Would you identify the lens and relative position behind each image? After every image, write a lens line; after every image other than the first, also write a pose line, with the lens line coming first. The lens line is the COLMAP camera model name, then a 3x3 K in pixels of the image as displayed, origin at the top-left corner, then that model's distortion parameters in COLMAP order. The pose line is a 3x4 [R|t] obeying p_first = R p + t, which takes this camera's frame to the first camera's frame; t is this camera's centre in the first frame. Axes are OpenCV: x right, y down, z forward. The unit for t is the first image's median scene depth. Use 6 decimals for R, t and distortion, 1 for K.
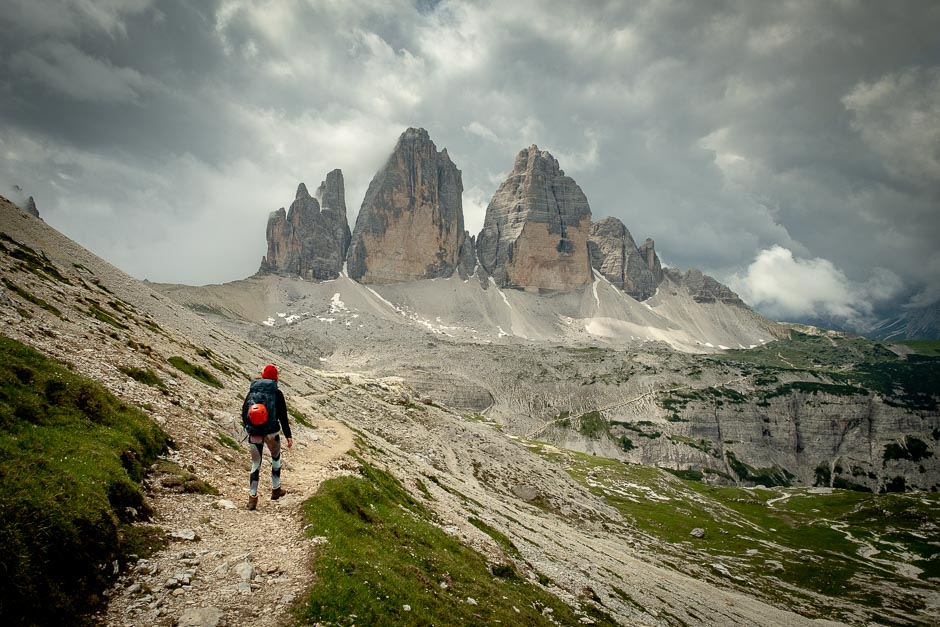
lens RADIAL K [[626.8, 0, 467.4], [0, 626.8, 314.2], [0, 0, 1]] dist [-0.028380, 0.008648]
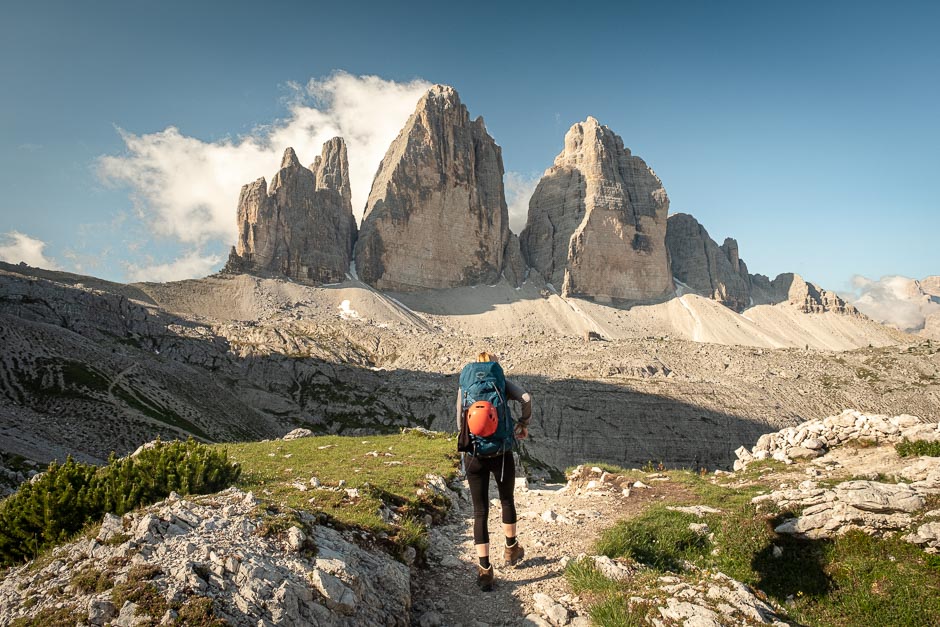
lens RADIAL K [[626.8, 0, 473.5], [0, 626.8, 314.4], [0, 0, 1]] dist [-0.028380, 0.008648]
pose [[0.999326, -0.025771, 0.026146, -0.074309], [0.027444, 0.997457, -0.065771, 0.024502], [-0.024385, 0.066444, 0.997492, 0.277261]]
